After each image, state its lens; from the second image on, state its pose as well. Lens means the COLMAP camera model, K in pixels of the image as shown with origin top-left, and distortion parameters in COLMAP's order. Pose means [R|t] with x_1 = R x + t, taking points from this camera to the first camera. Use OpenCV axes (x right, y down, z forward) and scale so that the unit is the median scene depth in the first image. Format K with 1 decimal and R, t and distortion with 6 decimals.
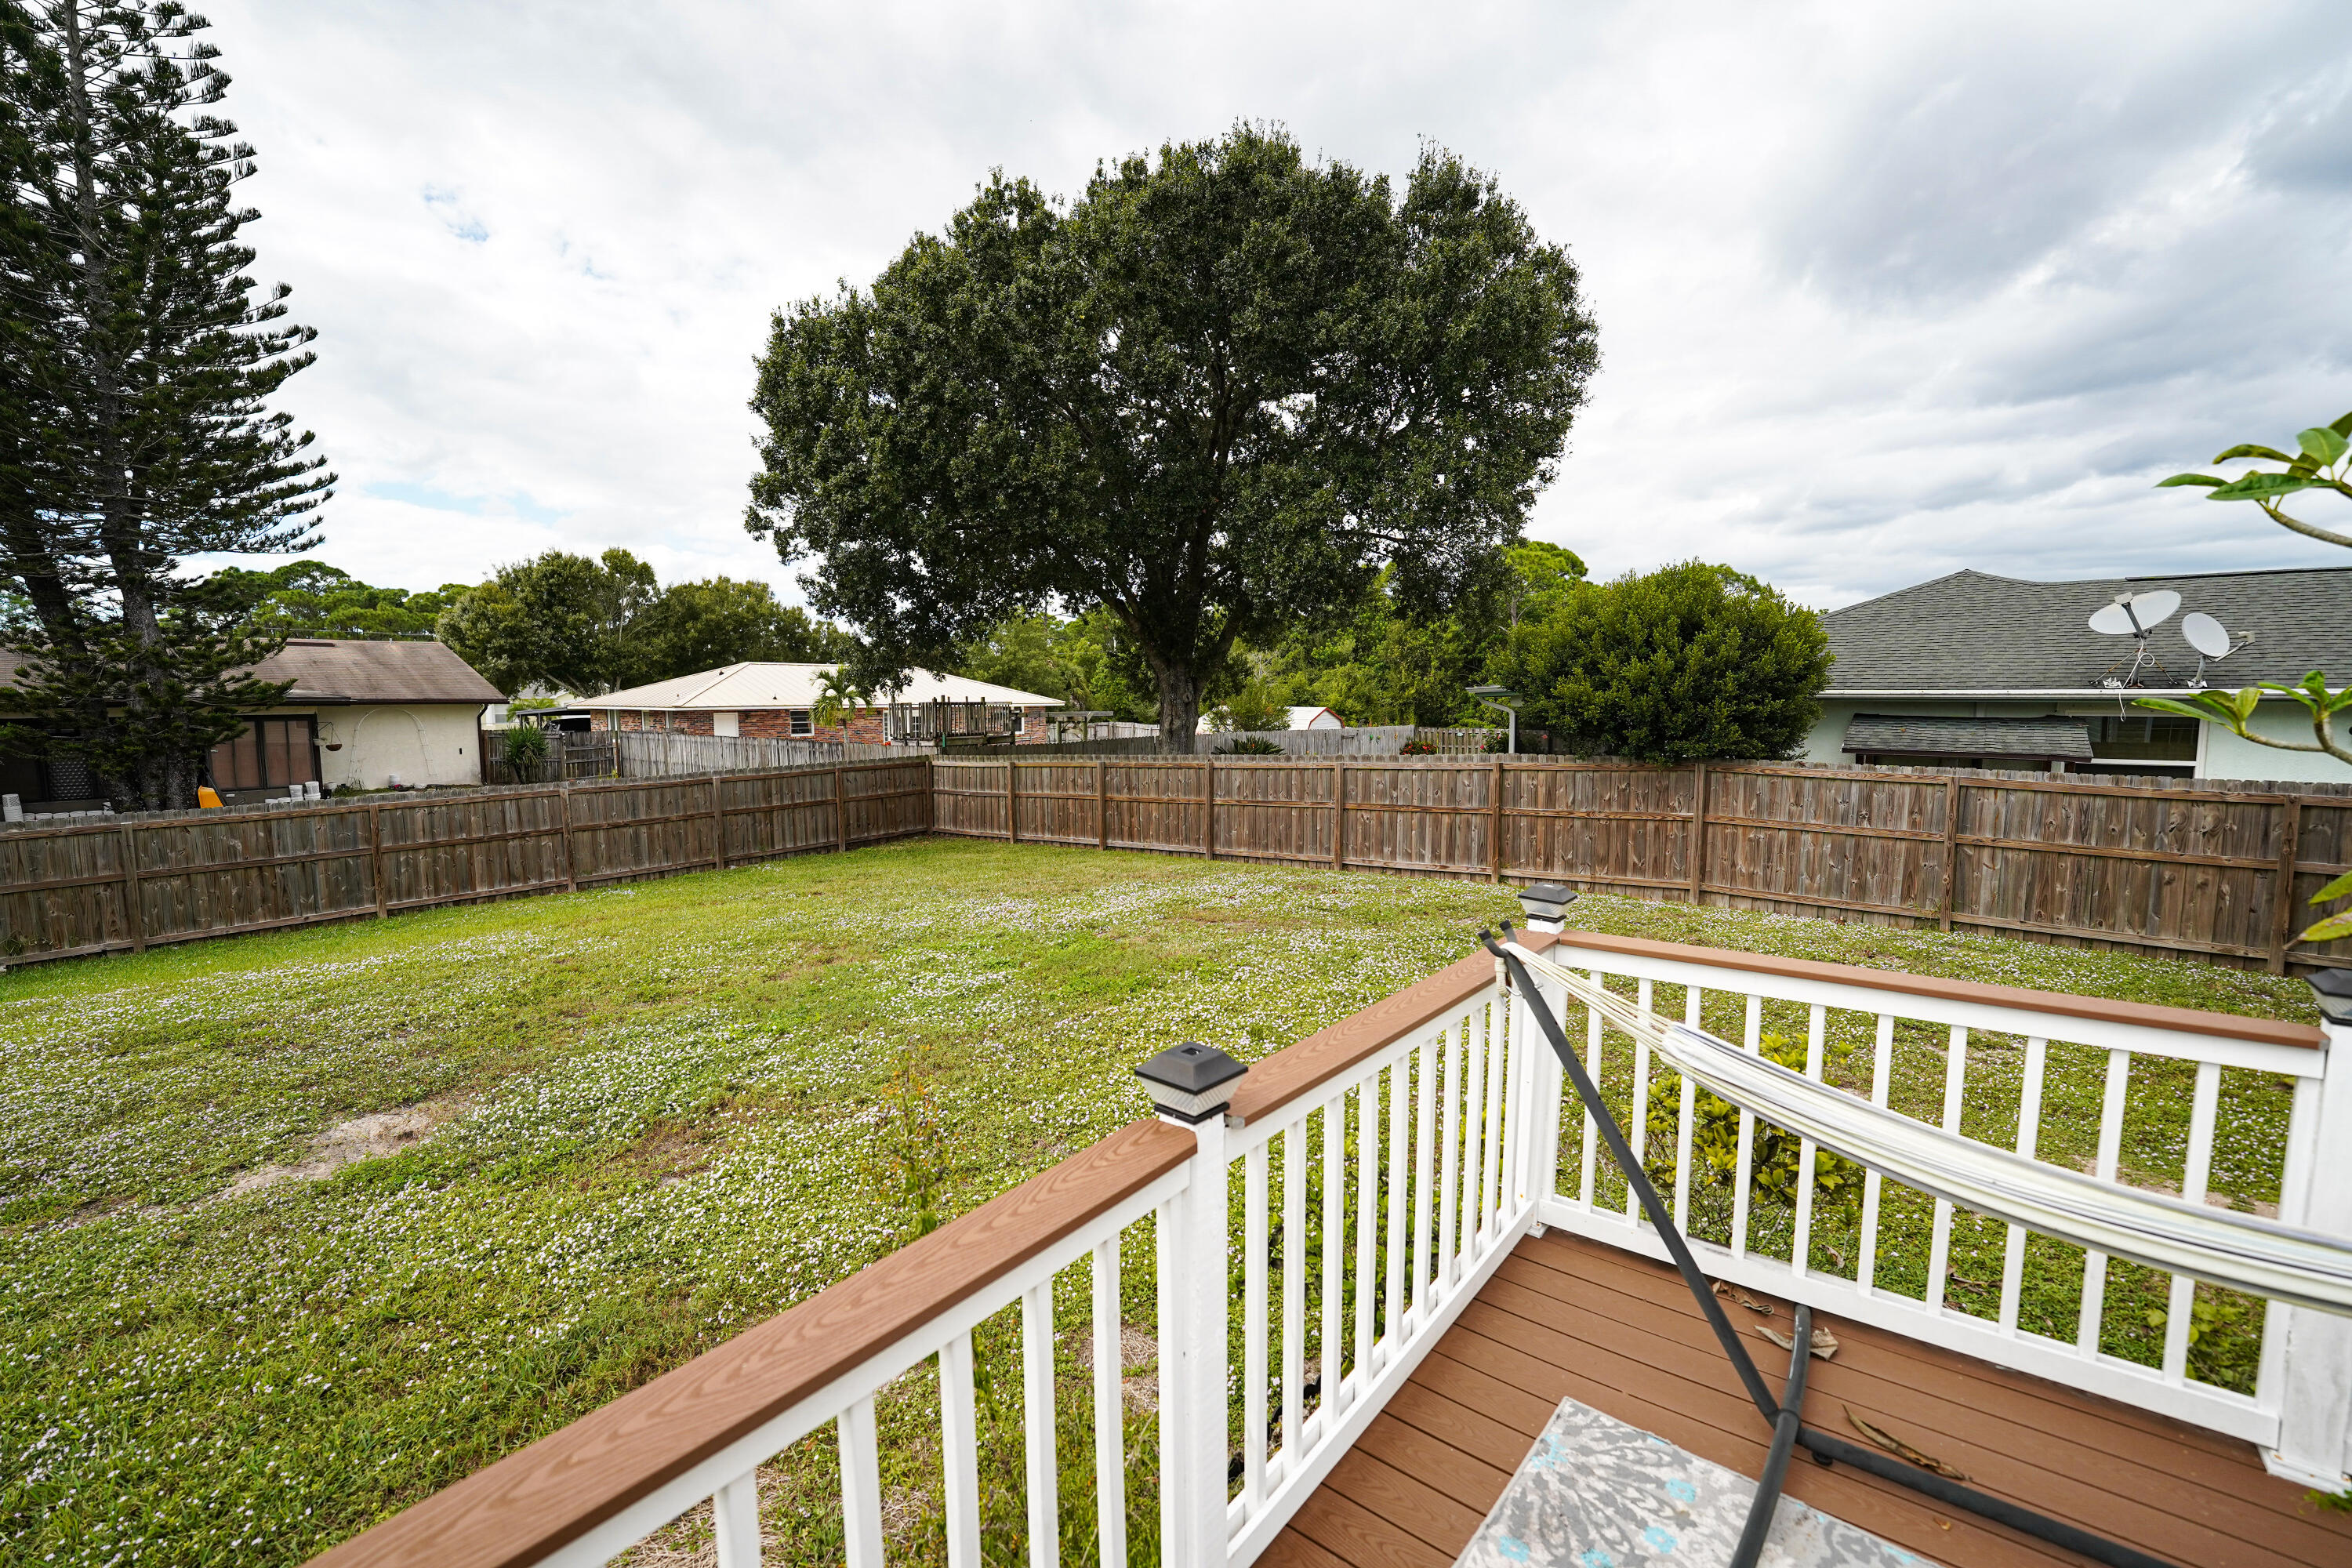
lens RADIAL K [[971.3, 0, 1190.7], [0, 971.3, 788.1], [0, 0, 1]] dist [-0.024790, 0.002308]
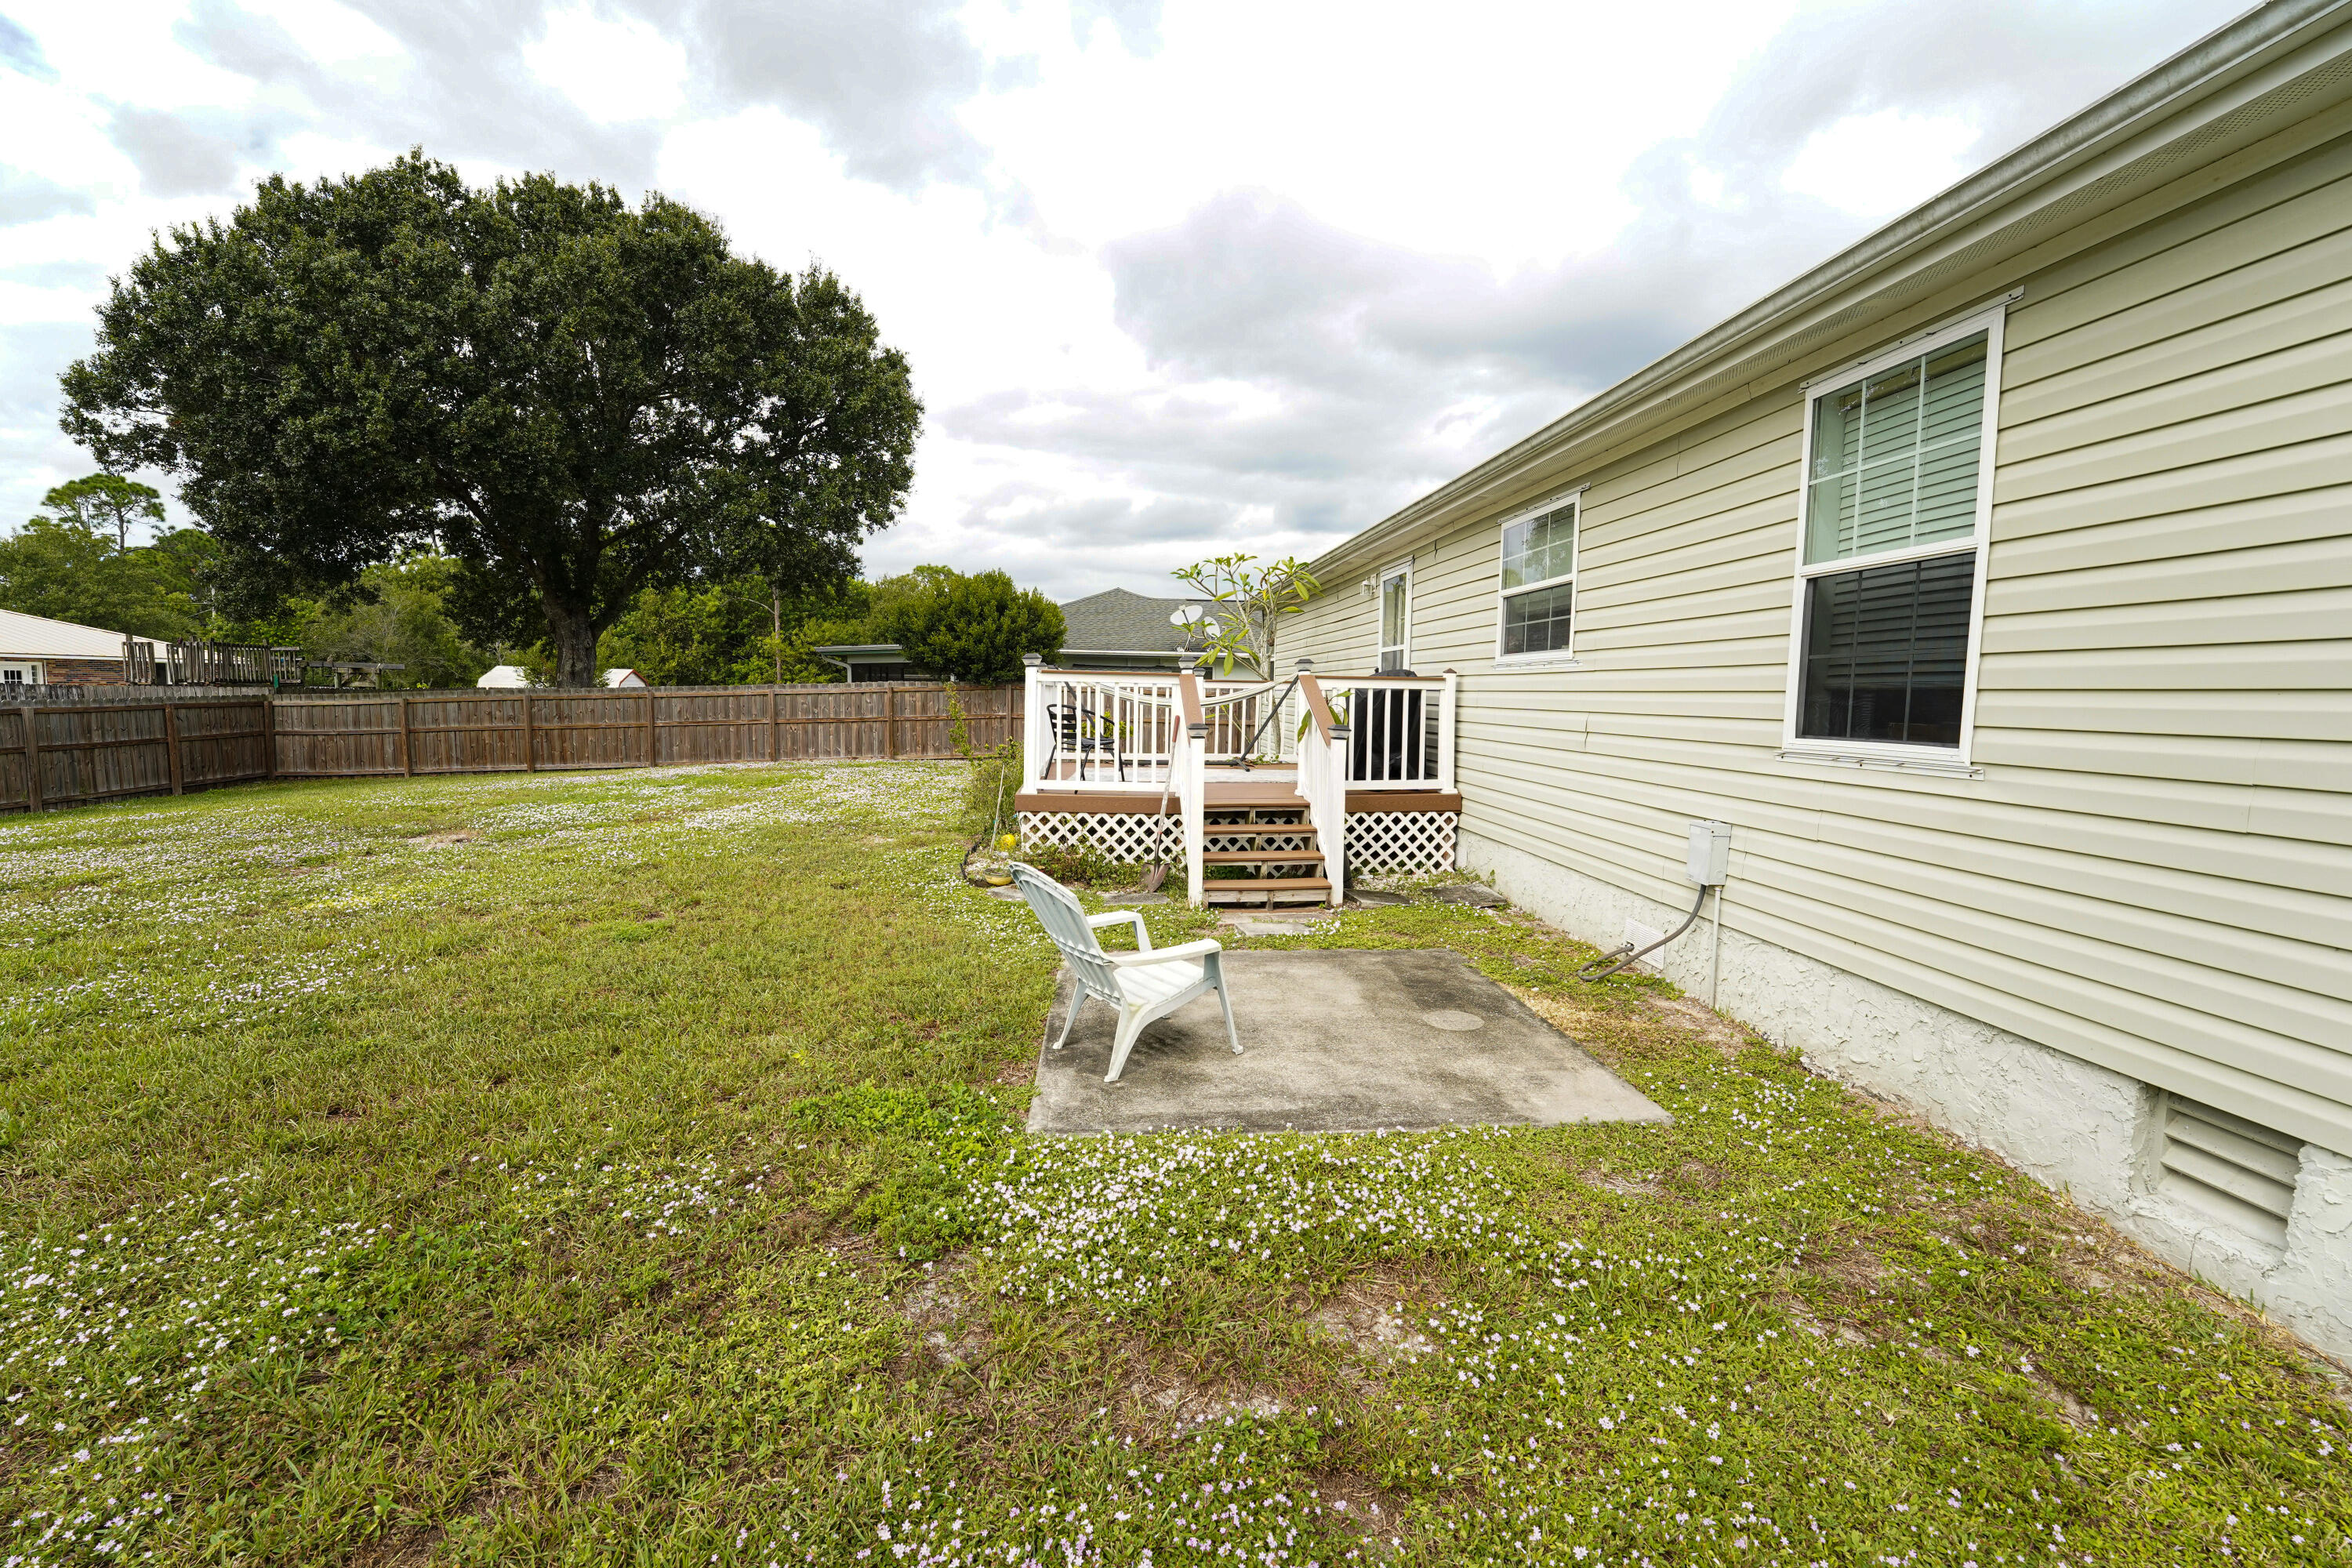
lens RADIAL K [[971.3, 0, 1177.7], [0, 971.3, 804.2], [0, 0, 1]] dist [-0.024790, 0.002308]
pose [[0.730228, -0.063307, 0.680264, -0.387108], [0.042751, 0.997980, 0.046983, 0.100389], [-0.681865, -0.005226, 0.731460, -0.426569]]
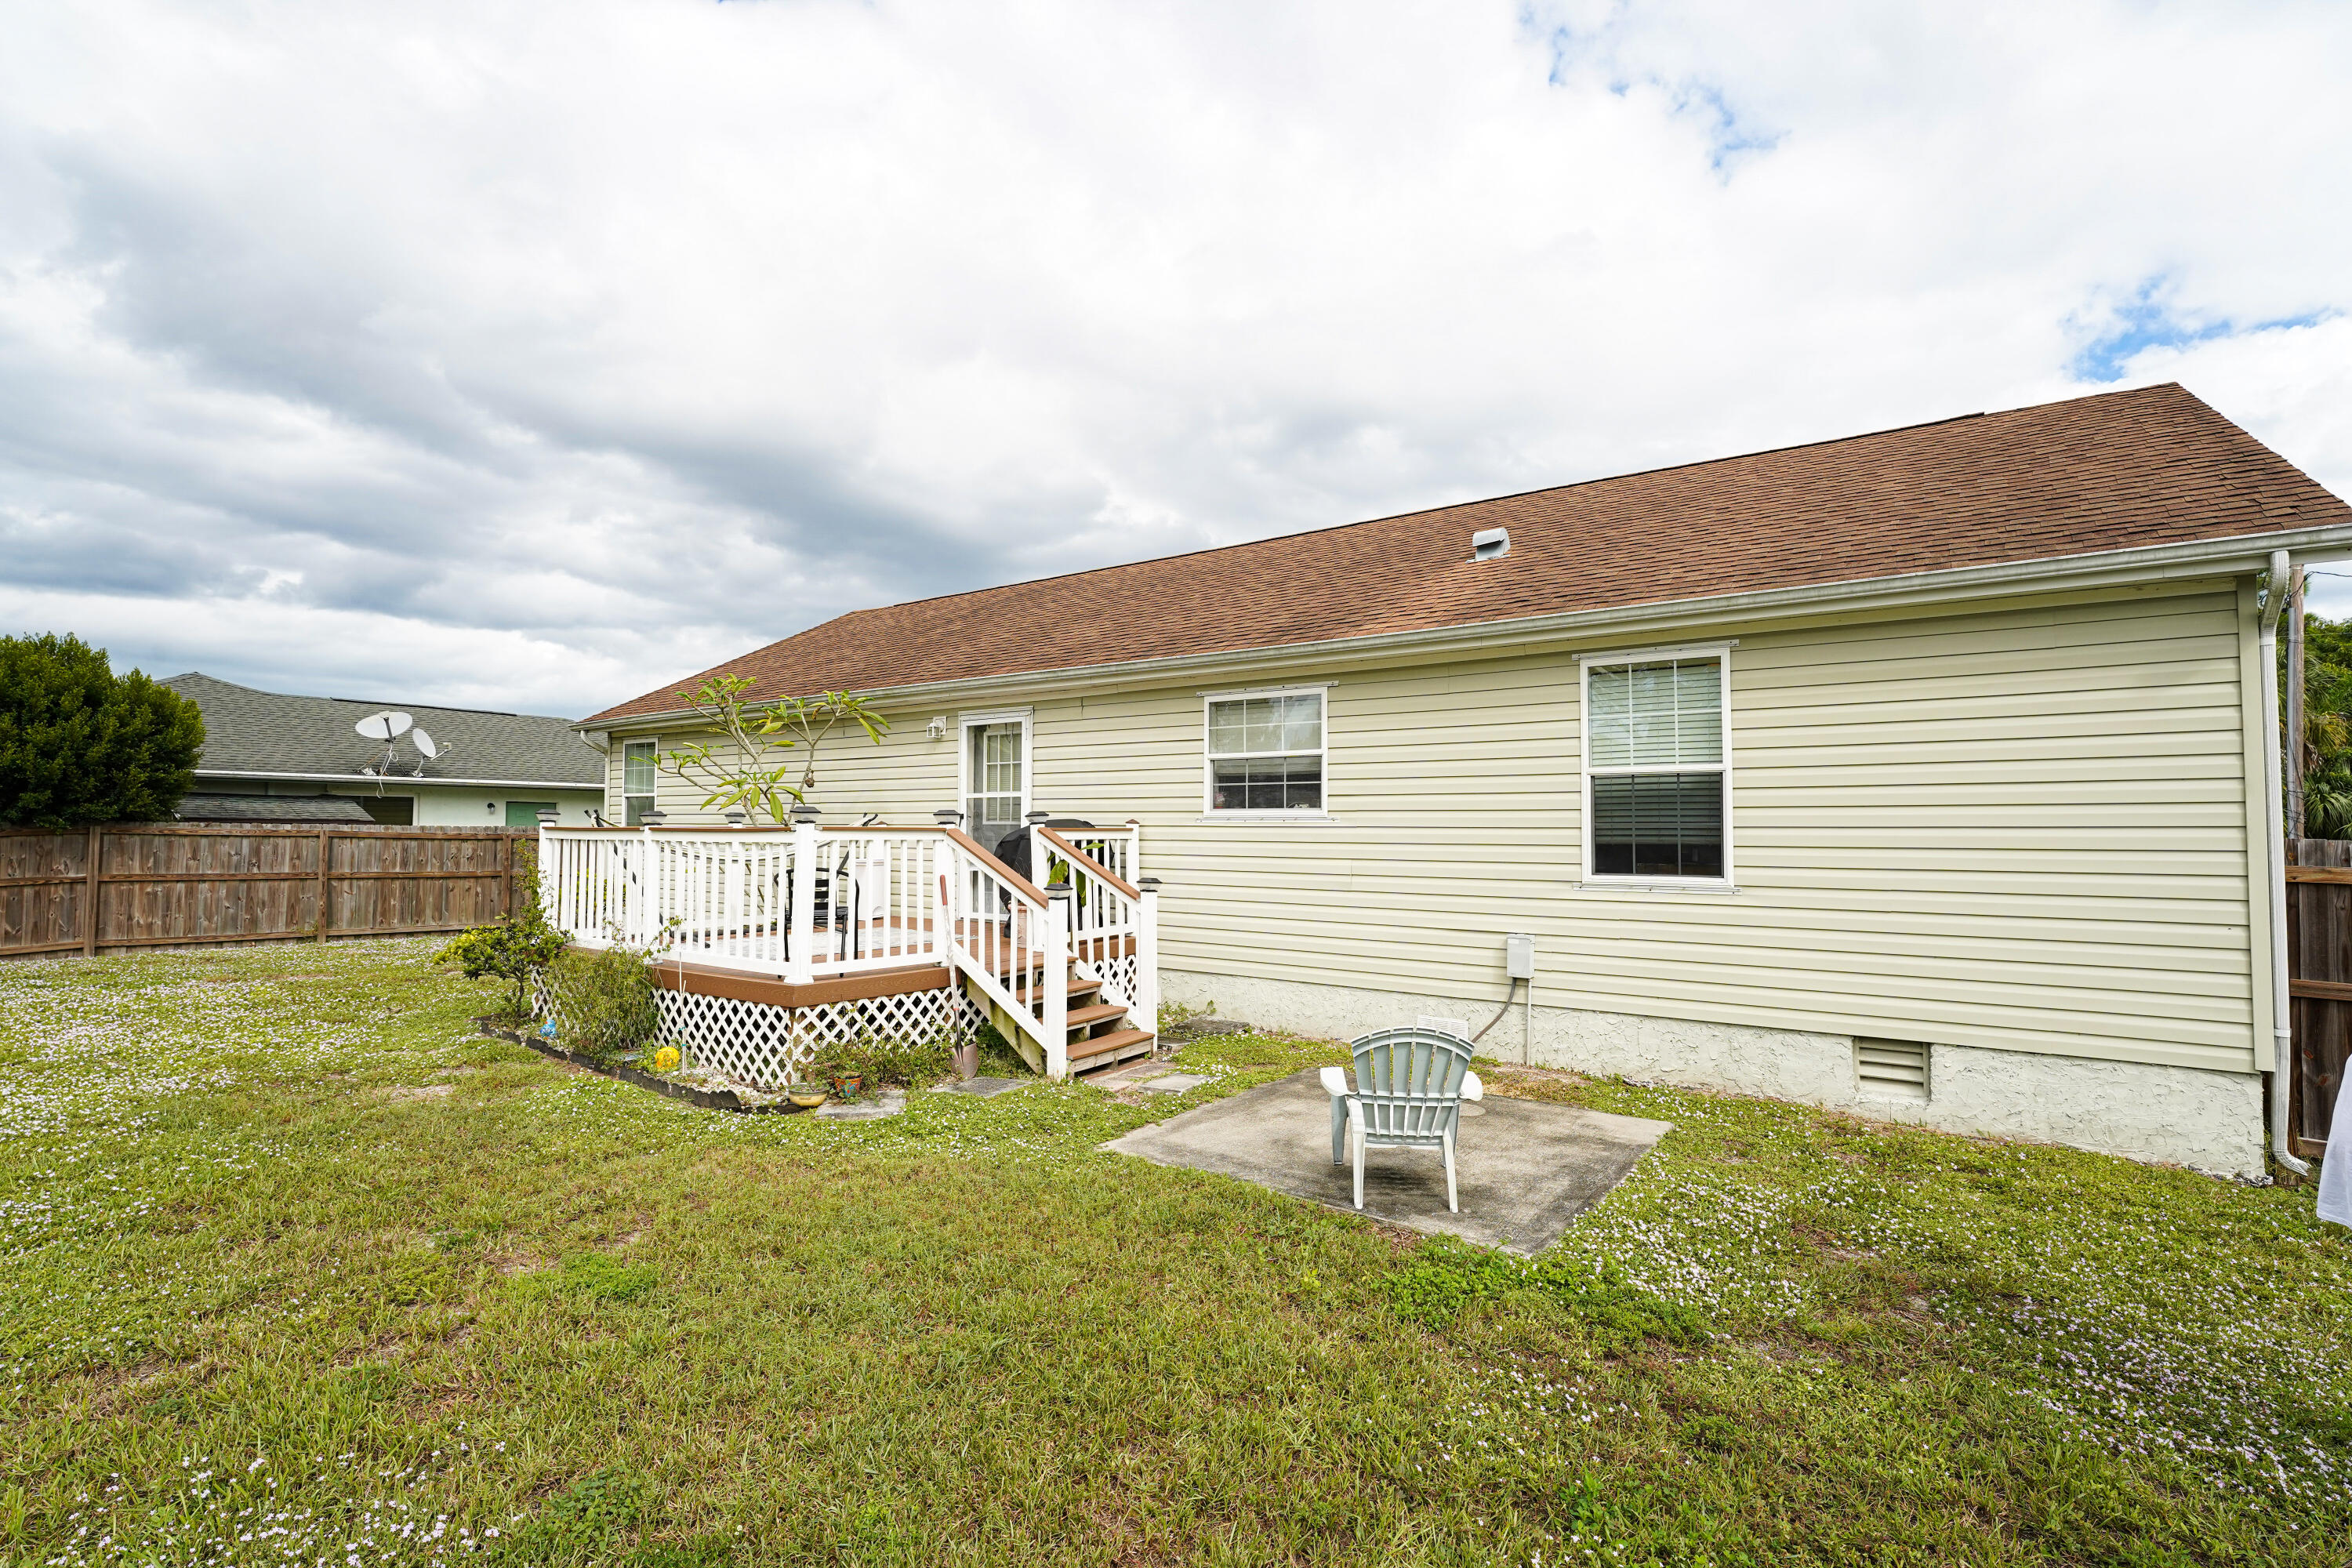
lens RADIAL K [[1093.7, 0, 1158.0], [0, 1093.7, 777.4], [0, 0, 1]] dist [-0.009249, -0.001649]
pose [[-0.038037, 0.047887, 0.998128, -0.575301], [0.085367, 0.995355, -0.044501, 0.059688], [-0.995623, 0.083515, -0.041949, -0.101743]]
